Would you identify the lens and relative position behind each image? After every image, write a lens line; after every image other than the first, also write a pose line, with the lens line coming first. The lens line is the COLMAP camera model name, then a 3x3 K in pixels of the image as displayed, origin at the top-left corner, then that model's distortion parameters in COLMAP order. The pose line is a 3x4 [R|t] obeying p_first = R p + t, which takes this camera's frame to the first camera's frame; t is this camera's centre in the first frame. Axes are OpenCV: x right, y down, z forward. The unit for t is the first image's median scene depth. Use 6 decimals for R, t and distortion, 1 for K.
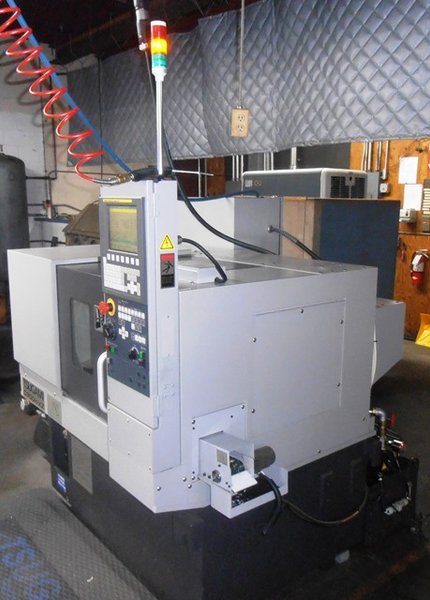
lens RADIAL K [[537.9, 0, 212.4], [0, 537.9, 304.5], [0, 0, 1]] dist [-0.015674, -0.019146]
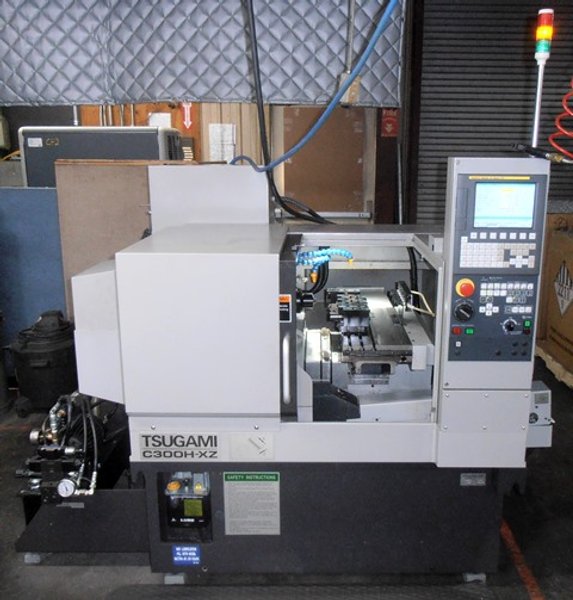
lens RADIAL K [[609.8, 0, 290.8], [0, 609.8, 296.3], [0, 0, 1]] dist [-0.009666, 0.000000]
pose [[0.655687, -0.179989, 0.733265, -1.255148], [0.152320, 0.982736, 0.105020, -0.149336], [-0.739509, 0.042830, 0.671783, 0.517784]]
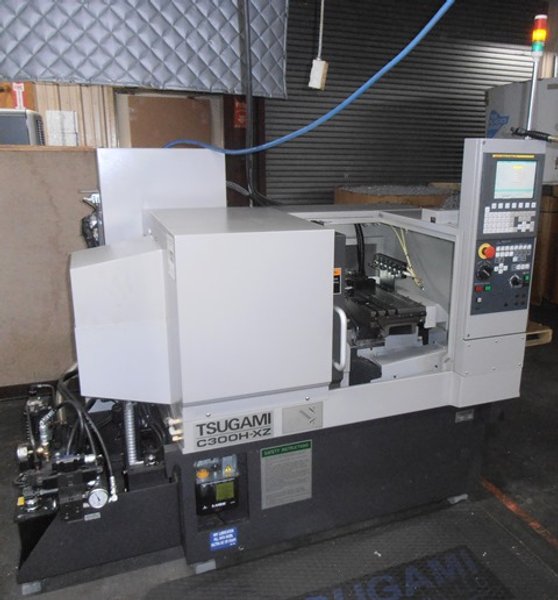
lens RADIAL K [[573.4, 0, 296.4], [0, 573.4, 305.0], [0, 0, 1]] dist [-0.007684, 0.000000]
pose [[0.317241, -0.251829, 0.914298, -1.515677], [0.177648, 0.962812, 0.203552, -0.211967], [-0.931557, 0.097848, 0.350181, 1.001124]]
